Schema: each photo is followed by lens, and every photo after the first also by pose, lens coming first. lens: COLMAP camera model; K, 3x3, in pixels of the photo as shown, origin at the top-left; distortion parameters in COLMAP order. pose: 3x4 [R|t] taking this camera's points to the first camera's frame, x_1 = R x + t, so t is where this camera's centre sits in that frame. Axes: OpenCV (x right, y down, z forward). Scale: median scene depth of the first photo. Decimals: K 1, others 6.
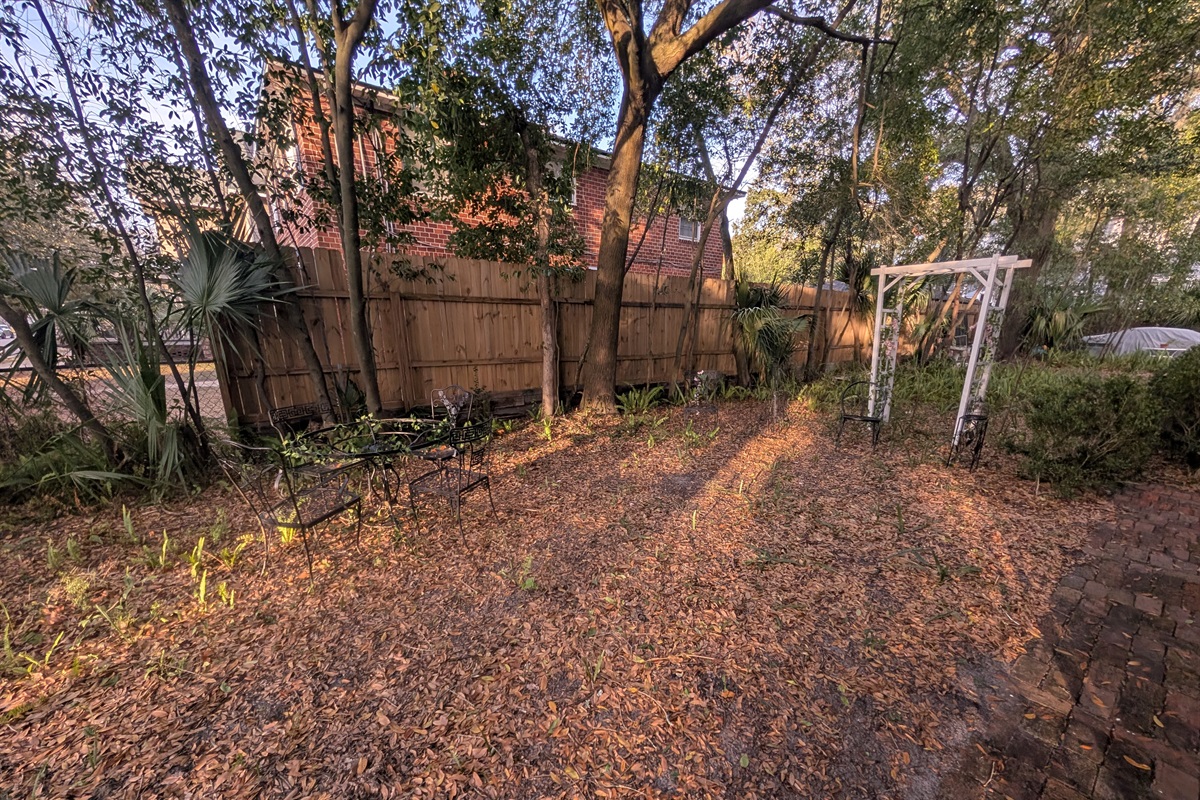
lens RADIAL K [[452.9, 0, 601.0], [0, 452.9, 356.0], [0, 0, 1]] dist [-0.001050, -0.000119]
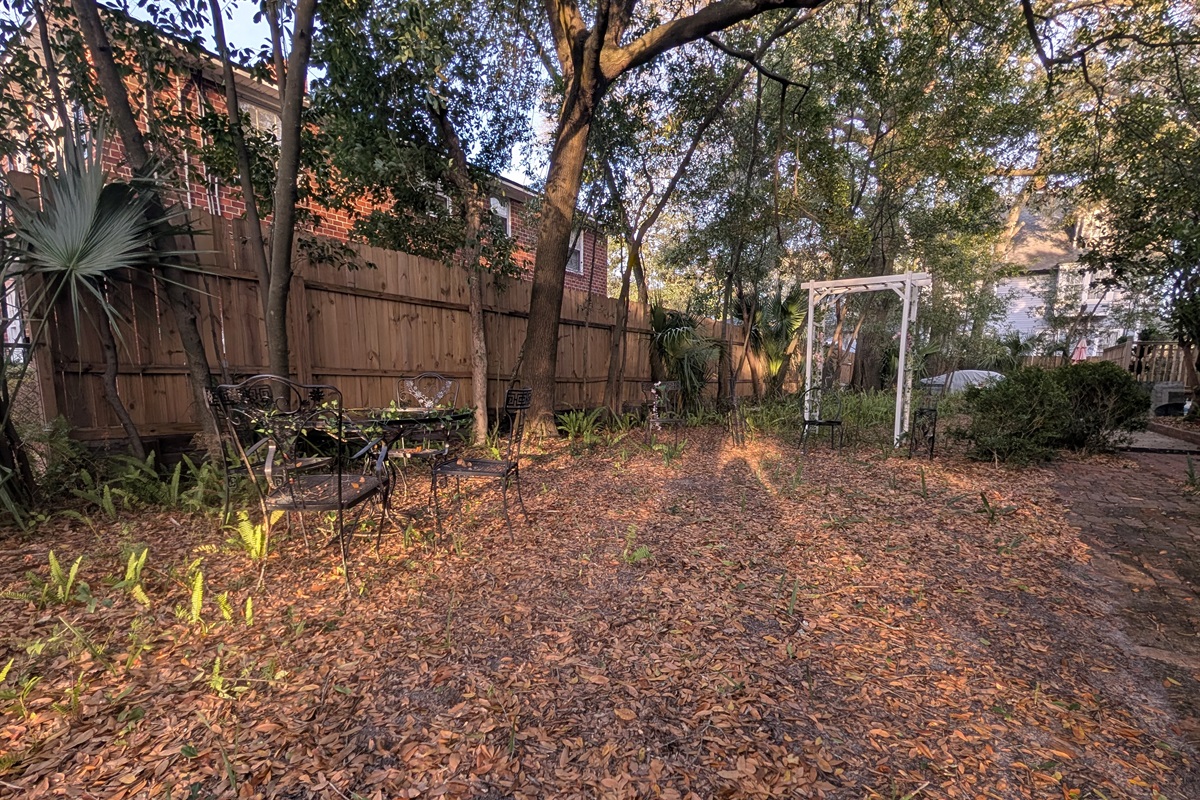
lens RADIAL K [[522.5, 0, 599.1], [0, 522.5, 339.1], [0, 0, 1]] dist [-0.000751, -0.000477]
pose [[0.958167, 0.021482, 0.285403, -0.183942], [0.018993, 0.990209, -0.138293, 0.084981], [-0.285580, 0.137929, 0.948378, 0.016115]]
